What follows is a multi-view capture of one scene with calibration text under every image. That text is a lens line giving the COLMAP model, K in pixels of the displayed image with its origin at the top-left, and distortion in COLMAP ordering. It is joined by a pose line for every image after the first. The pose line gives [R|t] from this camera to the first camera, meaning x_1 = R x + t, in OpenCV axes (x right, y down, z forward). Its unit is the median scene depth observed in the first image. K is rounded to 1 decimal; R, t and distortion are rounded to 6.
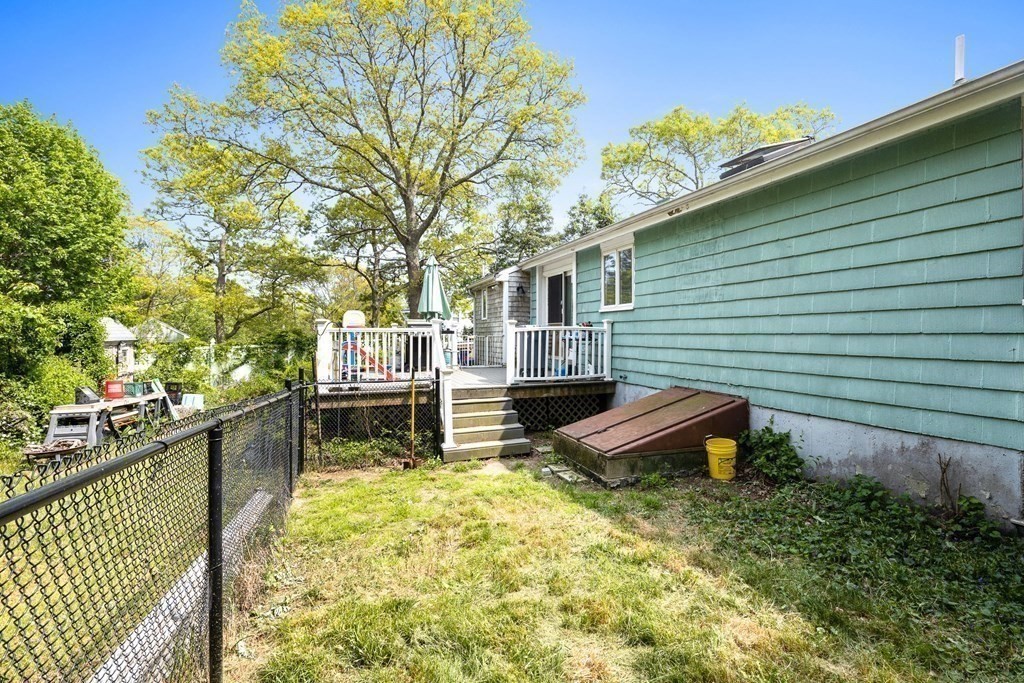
lens RADIAL K [[488.3, 0, 507.1], [0, 488.3, 332.5], [0, 0, 1]] dist [-0.002615, -0.000601]
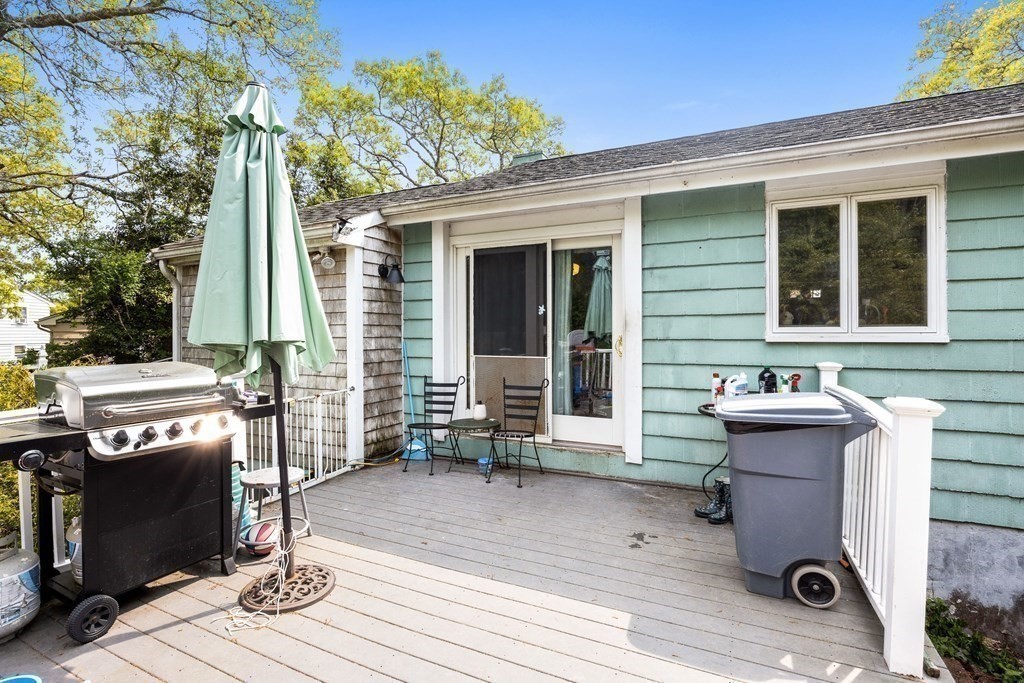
lens RADIAL K [[488.3, 0, 513.5], [0, 488.3, 337.9], [0, 0, 1]] dist [-0.002615, -0.000601]
pose [[0.712354, -0.011153, 0.701732, -0.228756], [-0.000761, 0.999861, 0.016664, -0.048394], [-0.701820, -0.012404, 0.712246, 0.774172]]
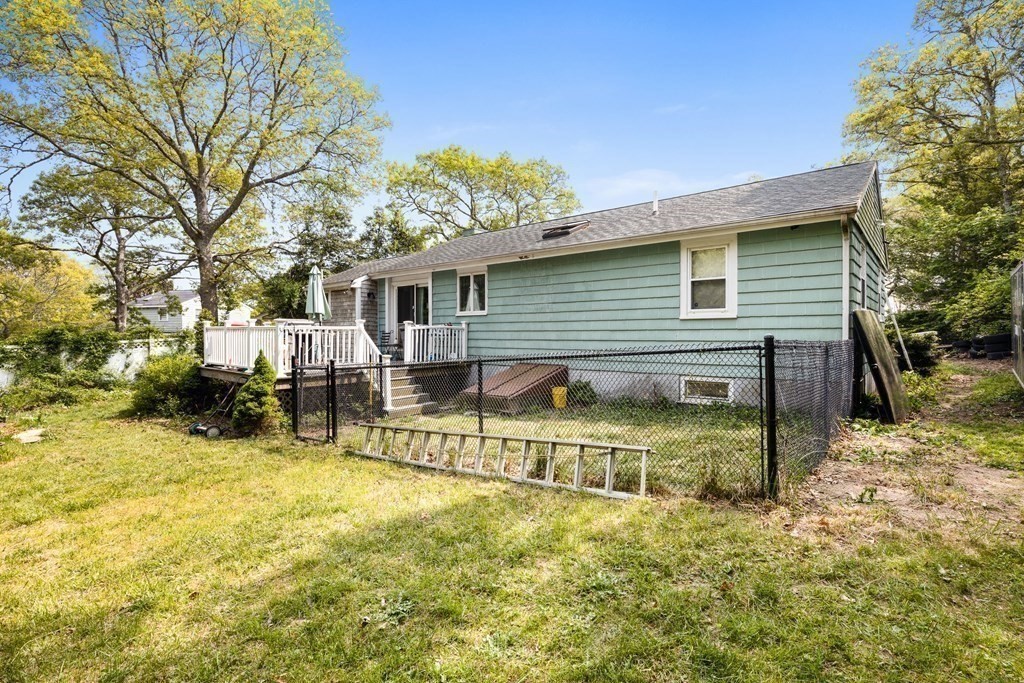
lens RADIAL K [[488.3, 0, 509.1], [0, 488.3, 340.2], [0, 0, 1]] dist [-0.002615, -0.000601]
pose [[0.864067, -0.008109, 0.503311, -0.355630], [-0.000286, 0.999862, 0.016600, 0.004832], [-0.503376, -0.014488, 0.863946, -0.274133]]
